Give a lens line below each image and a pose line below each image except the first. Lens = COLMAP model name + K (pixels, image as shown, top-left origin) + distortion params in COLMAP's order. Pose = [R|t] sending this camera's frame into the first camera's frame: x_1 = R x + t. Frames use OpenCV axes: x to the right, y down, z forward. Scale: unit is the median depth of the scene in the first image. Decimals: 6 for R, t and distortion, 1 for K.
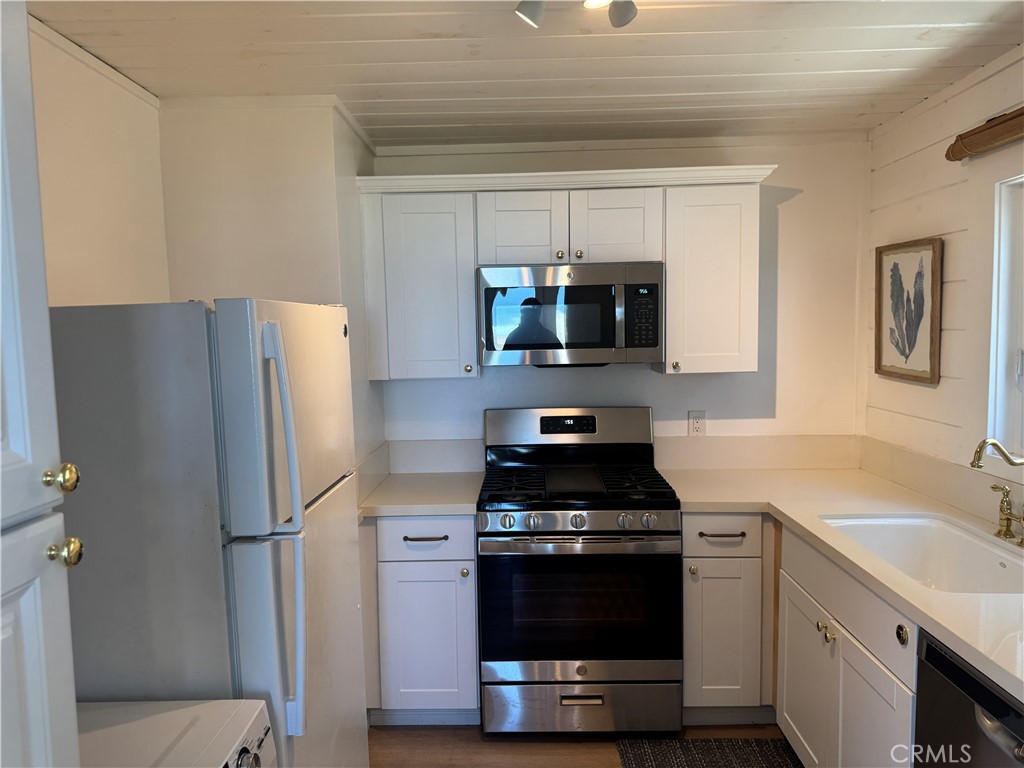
lens RADIAL K [[723.7, 0, 507.4], [0, 723.7, 386.3], [0, 0, 1]] dist [0.087275, -0.111202]
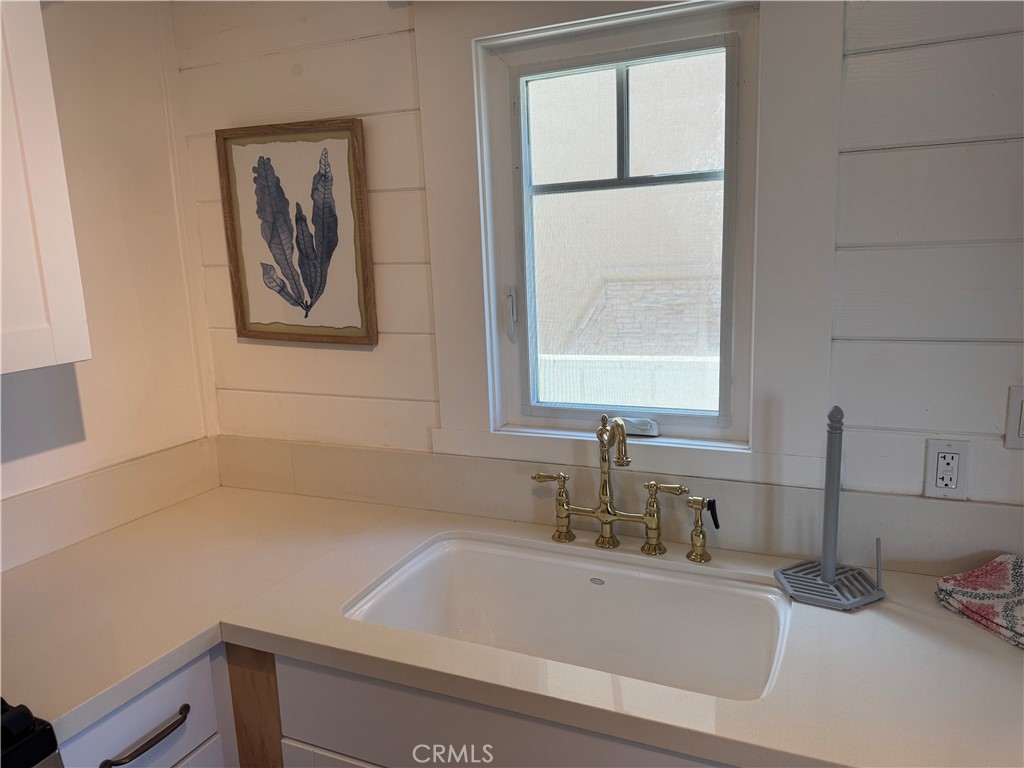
lens RADIAL K [[723.7, 0, 507.4], [0, 723.7, 386.3], [0, 0, 1]] dist [0.087275, -0.111202]
pose [[0.386880, -0.163725, 0.907479, 0.011031], [0.100503, 0.985736, 0.134997, -0.040771], [-0.916637, 0.038977, 0.397816, 0.585191]]
